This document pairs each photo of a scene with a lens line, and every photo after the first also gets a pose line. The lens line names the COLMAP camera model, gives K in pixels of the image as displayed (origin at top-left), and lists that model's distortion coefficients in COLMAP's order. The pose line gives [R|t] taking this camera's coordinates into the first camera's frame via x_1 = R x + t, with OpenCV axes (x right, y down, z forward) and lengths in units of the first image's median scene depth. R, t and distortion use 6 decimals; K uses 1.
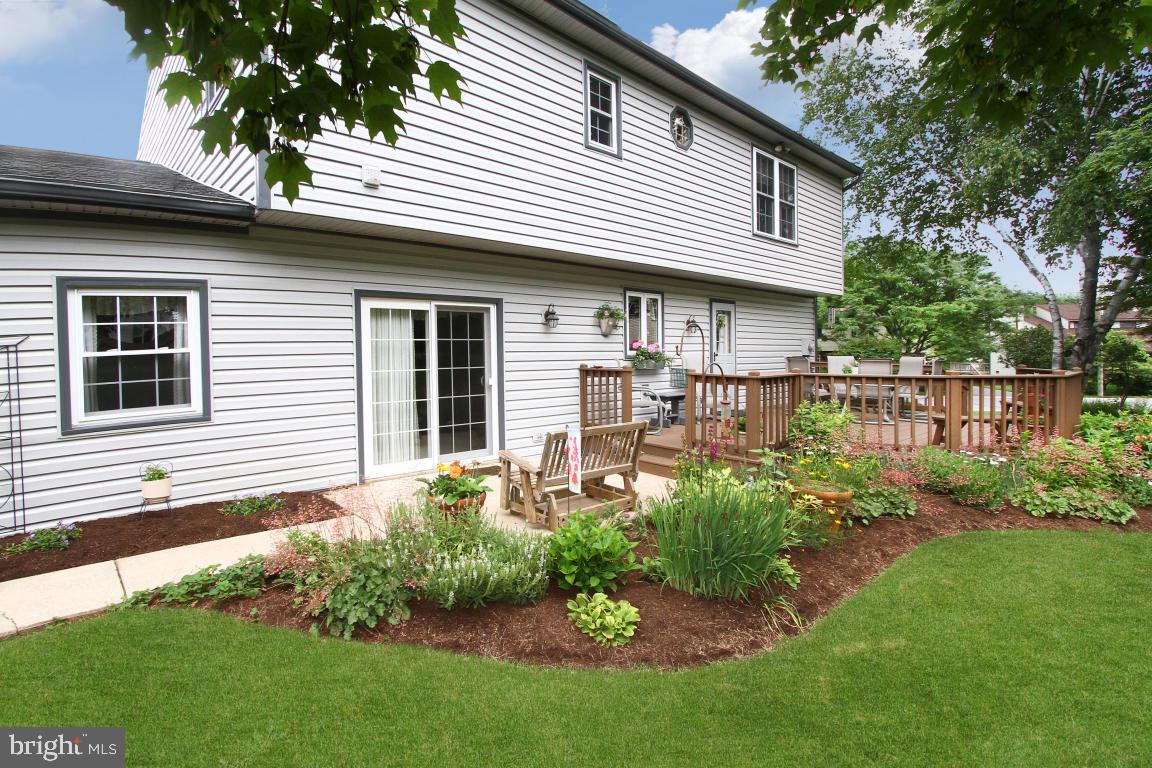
lens RADIAL K [[536.6, 0, 540.0], [0, 536.6, 406.8], [0, 0, 1]] dist [-0.031369, 0.000164]
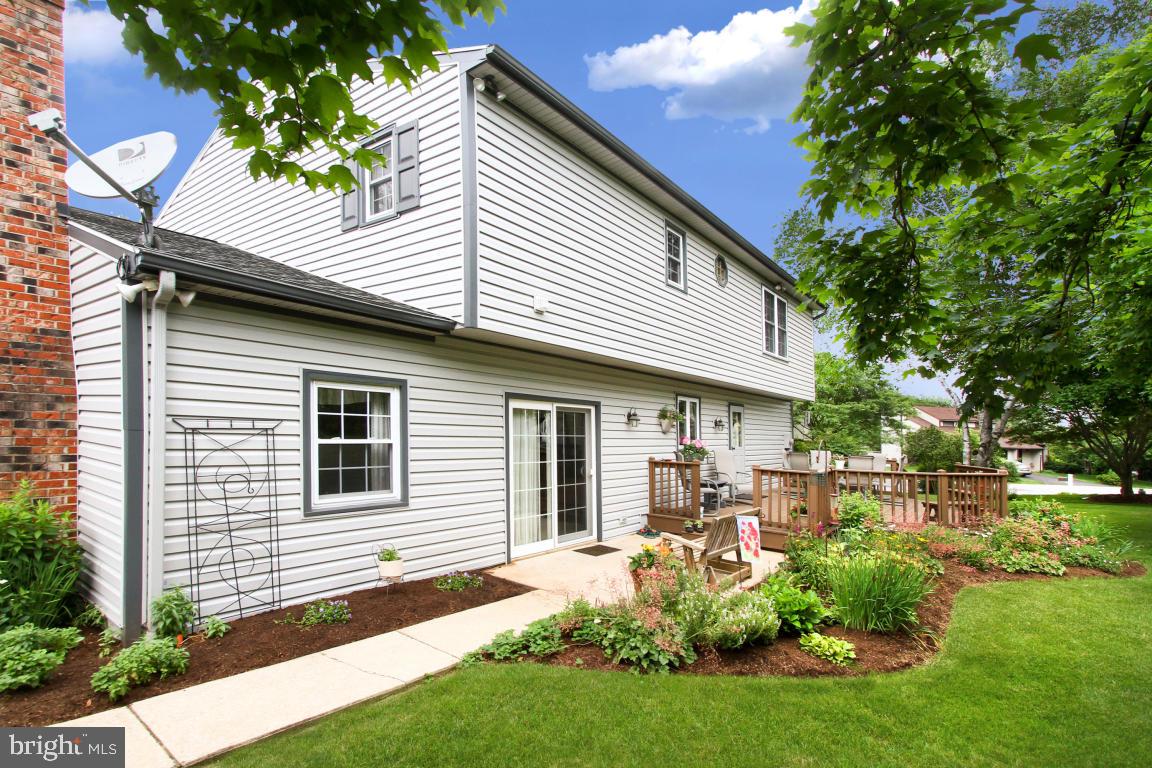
lens RADIAL K [[534.1, 0, 575.7], [0, 534.1, 403.8], [0, 0, 1]] dist [-0.081336, 0.000301]
pose [[0.983727, 0.044405, 0.174096, -0.326645], [-0.016593, 0.987291, -0.158057, -0.010402], [-0.178902, 0.152596, 0.971961, -0.129873]]
